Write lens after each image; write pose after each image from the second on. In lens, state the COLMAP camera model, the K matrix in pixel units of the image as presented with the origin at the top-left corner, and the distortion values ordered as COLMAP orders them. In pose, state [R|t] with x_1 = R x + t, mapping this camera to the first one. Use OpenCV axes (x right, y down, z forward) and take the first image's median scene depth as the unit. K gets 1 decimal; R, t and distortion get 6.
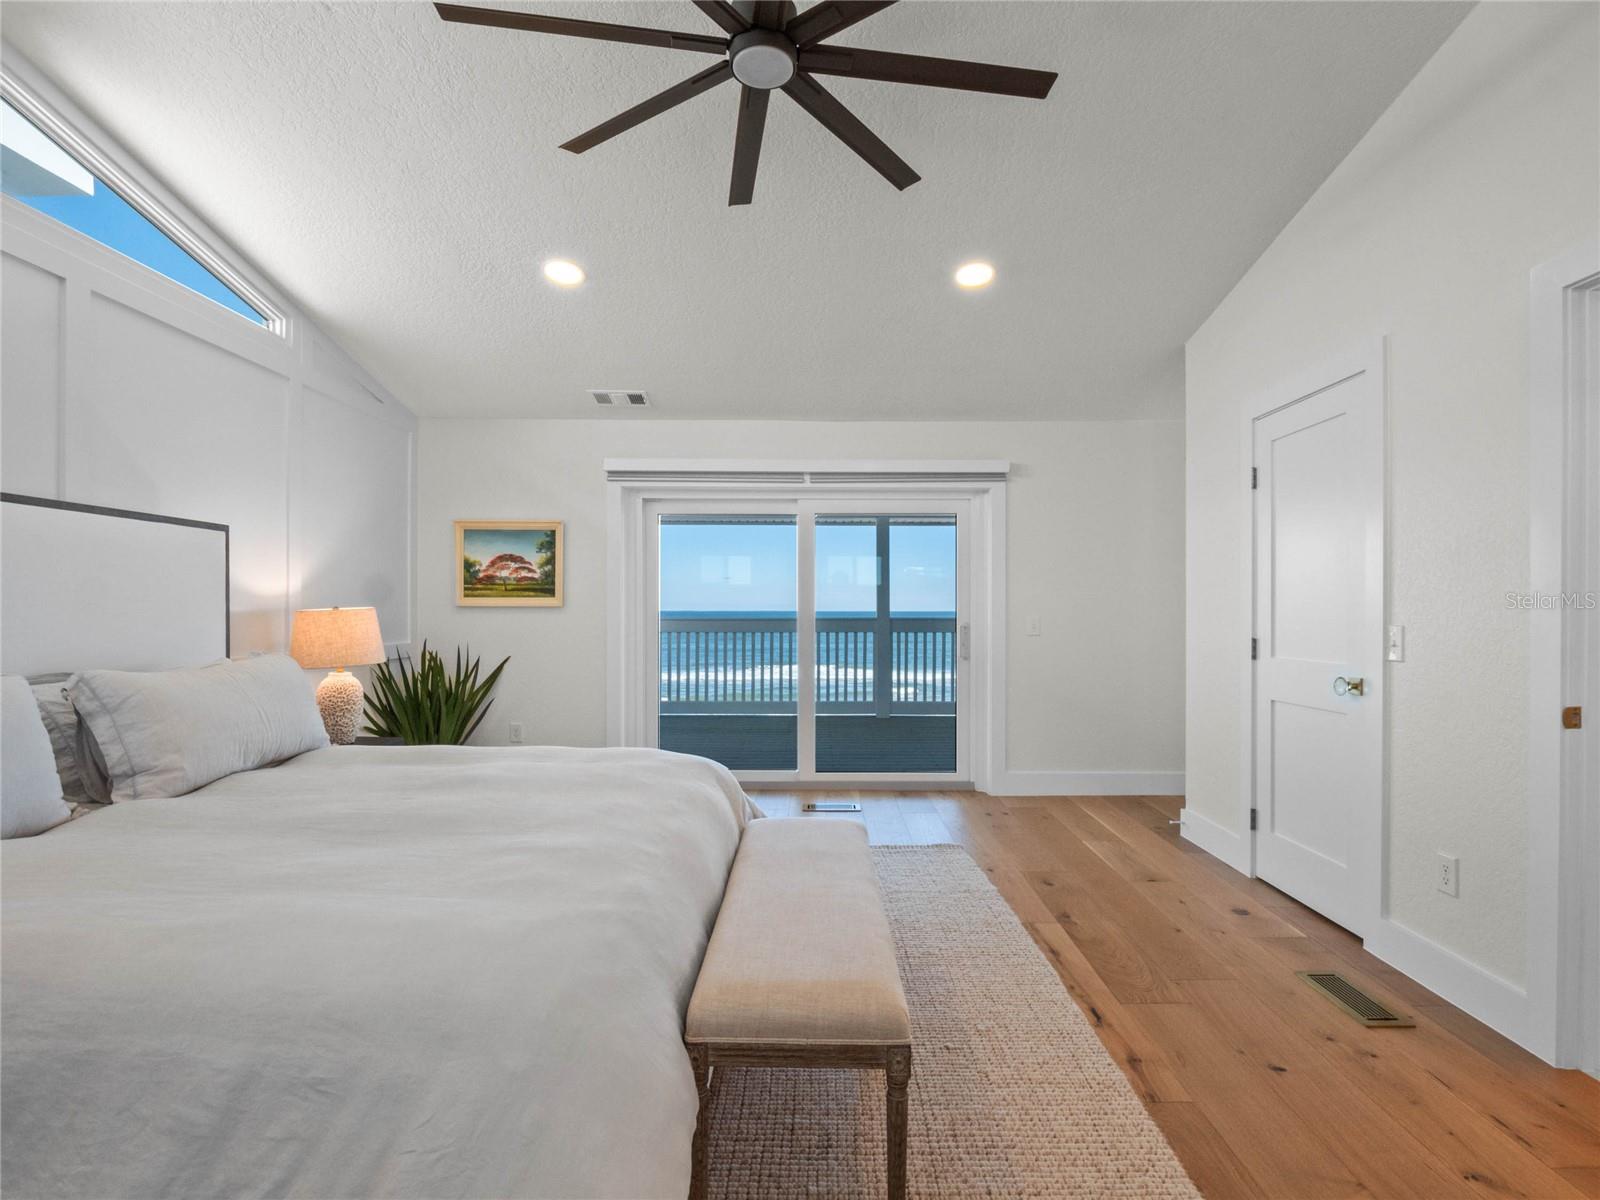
lens RADIAL K [[790.2, 0, 812.4], [0, 790.2, 611.8], [0, 0, 1]] dist [-0.008077, -0.001274]
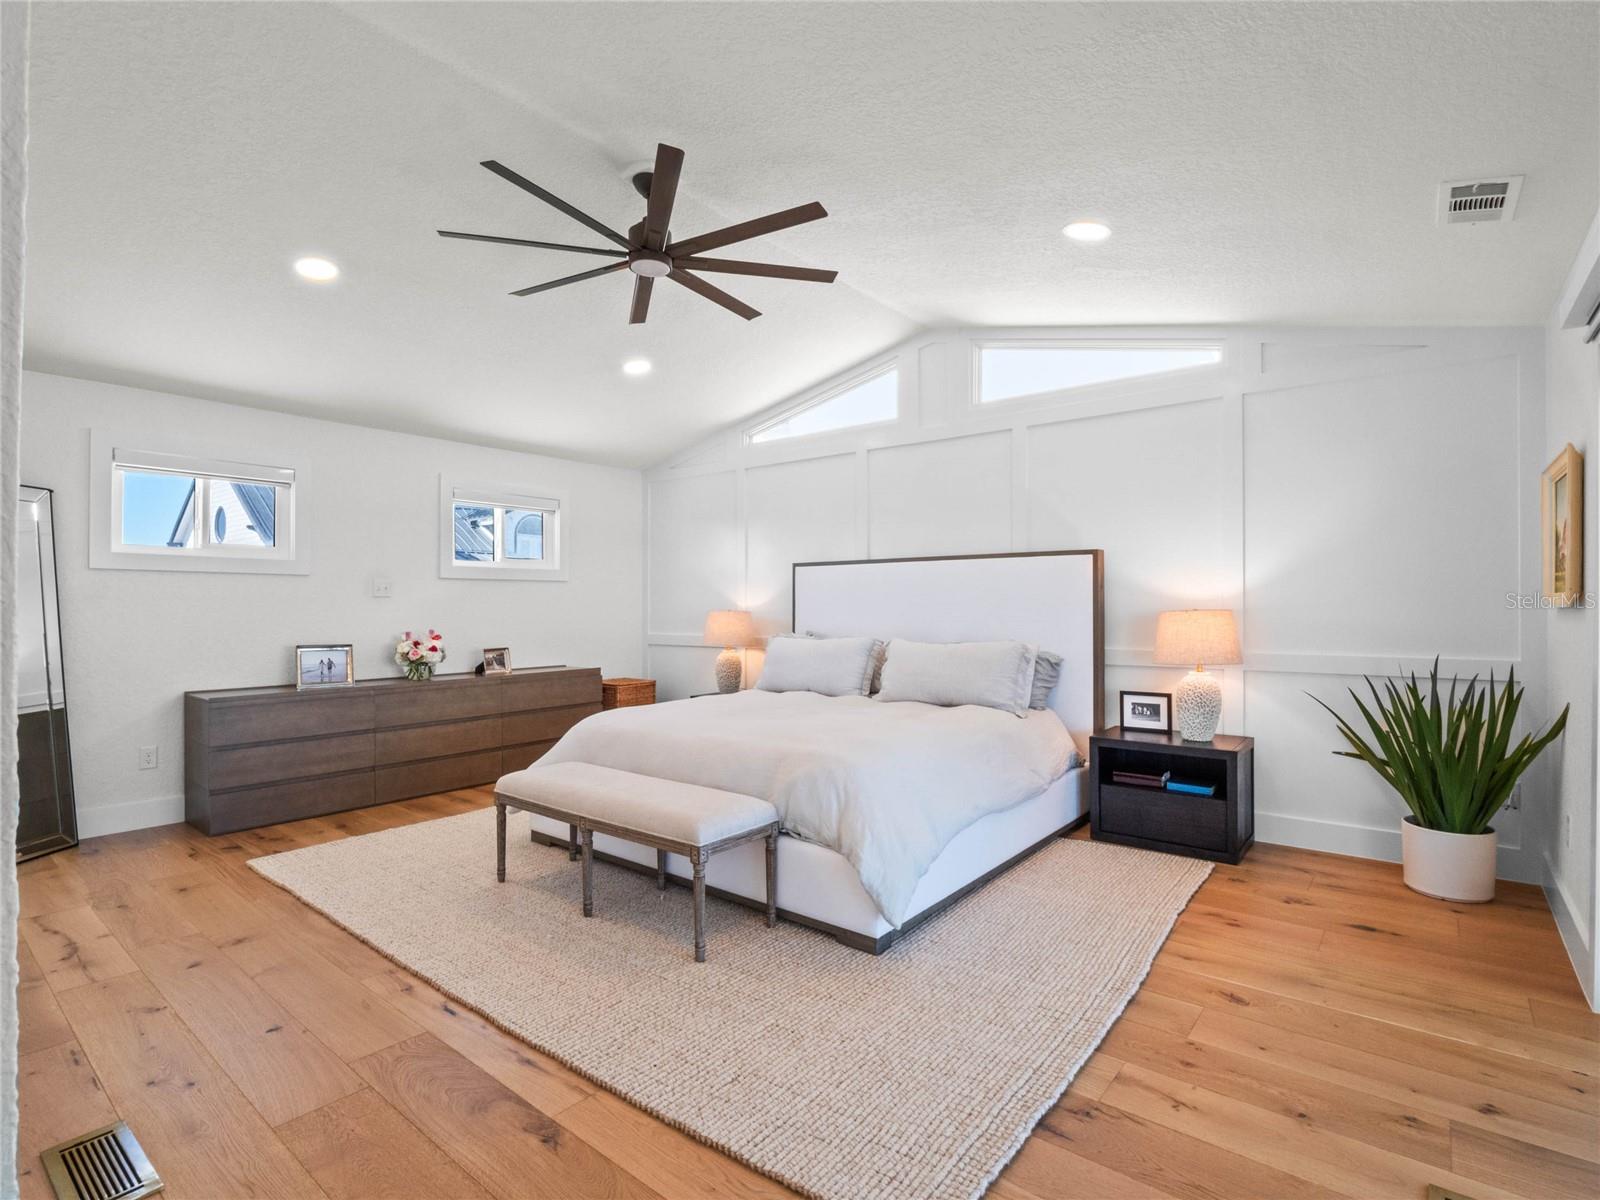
lens RADIAL K [[790.2, 0, 804.2], [0, 790.2, 599.3], [0, 0, 1]] dist [-0.008077, -0.001274]
pose [[-0.623970, -0.014069, -0.781322, 0.383531], [-0.004923, 0.999889, -0.014073, -0.004268], [0.781433, -0.004935, -0.623970, 0.873138]]
